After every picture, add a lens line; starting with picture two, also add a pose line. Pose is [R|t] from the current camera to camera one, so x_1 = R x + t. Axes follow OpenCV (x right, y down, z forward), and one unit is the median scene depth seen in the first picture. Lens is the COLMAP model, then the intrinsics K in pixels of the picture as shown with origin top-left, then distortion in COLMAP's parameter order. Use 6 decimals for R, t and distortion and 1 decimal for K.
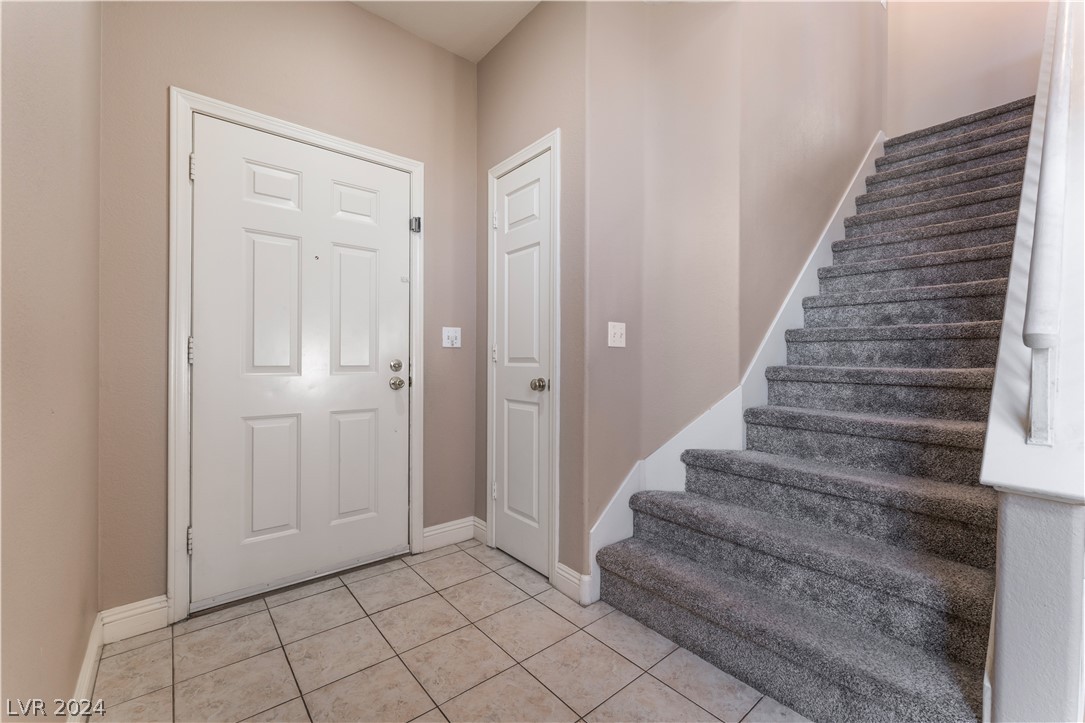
lens RADIAL K [[435.5, 0, 534.1], [0, 435.5, 360.6], [0, 0, 1]] dist [-0.002508, 0.000353]
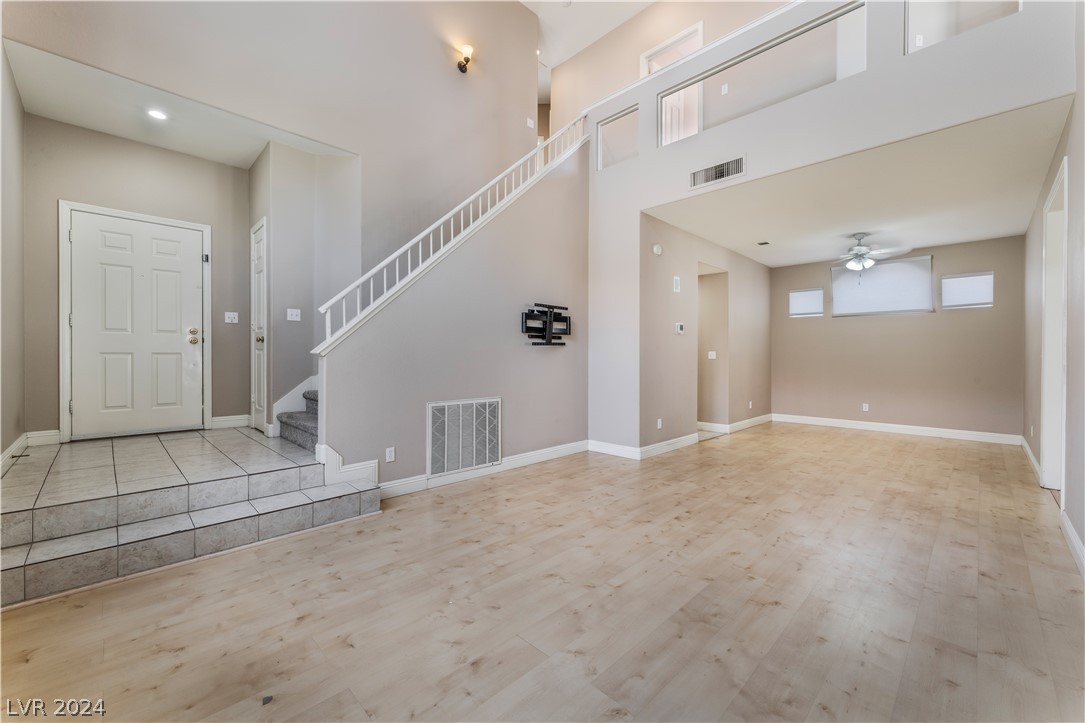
lens RADIAL K [[435.5, 0, 544.2], [0, 435.5, 361.4], [0, 0, 1]] dist [-0.002508, 0.000353]
pose [[0.995792, -0.003991, 0.091552, 1.056473], [0.003504, 0.999979, 0.005479, 0.139692], [-0.091572, -0.005135, 0.995785, -1.066432]]
